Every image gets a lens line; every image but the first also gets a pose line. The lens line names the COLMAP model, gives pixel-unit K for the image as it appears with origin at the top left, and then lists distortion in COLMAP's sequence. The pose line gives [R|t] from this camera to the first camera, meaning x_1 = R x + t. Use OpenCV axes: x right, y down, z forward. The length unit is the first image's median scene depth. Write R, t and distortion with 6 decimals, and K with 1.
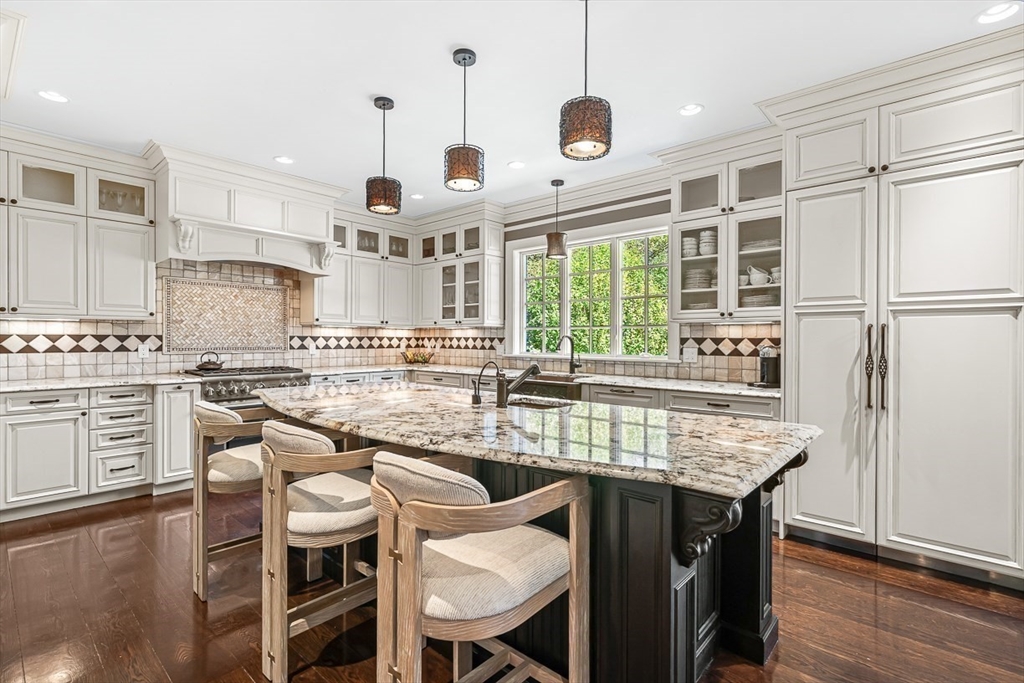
lens RADIAL K [[476.9, 0, 514.1], [0, 476.9, 342.8], [0, 0, 1]] dist [-0.000791, -0.000044]
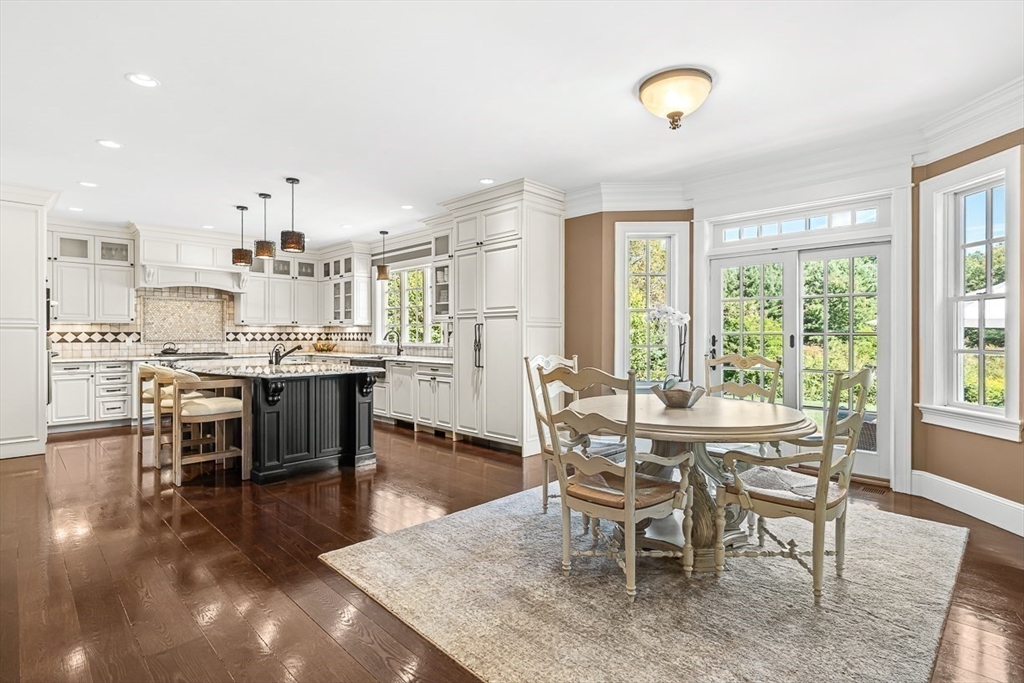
lens RADIAL K [[506.3, 0, 512.5], [0, 506.3, 335.3], [0, 0, 1]] dist [0.002674, -0.000181]
pose [[0.998057, -0.006000, -0.062024, 0.591474], [0.005505, 0.999952, -0.008150, 0.014834], [0.062070, 0.007793, 0.998041, -0.601248]]
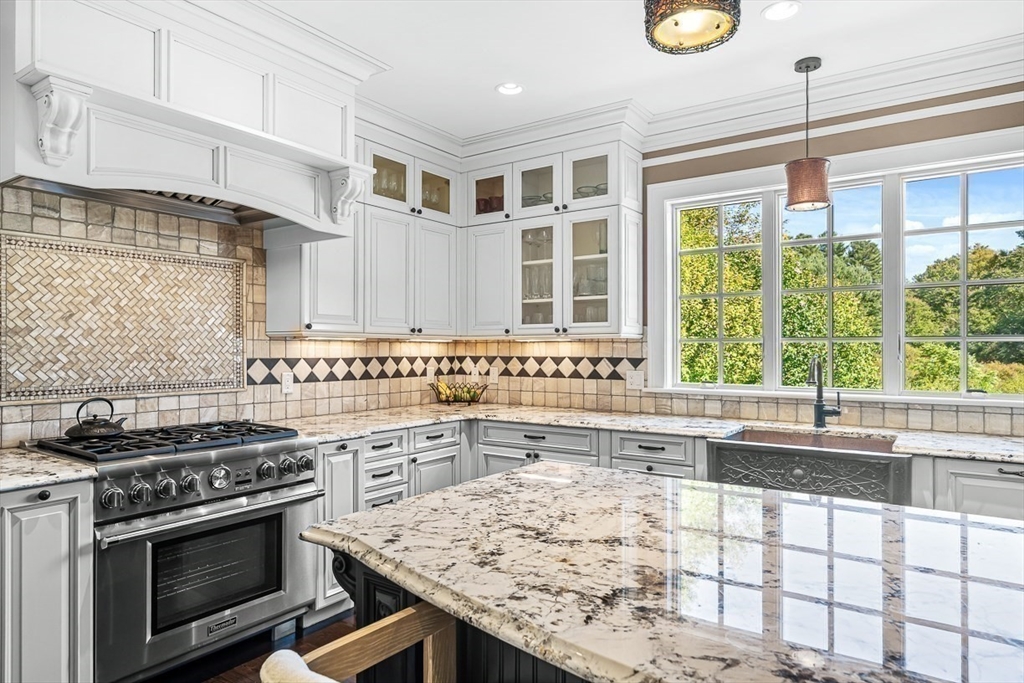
lens RADIAL K [[626.3, 0, 514.6], [0, 626.3, 348.6], [0, 0, 1]] dist [-0.001213, 0.000162]
pose [[0.992767, -0.005208, 0.119943, -0.302451], [0.006246, 0.999946, -0.008285, -0.019492], [-0.119893, 0.008975, 0.992746, 0.348258]]
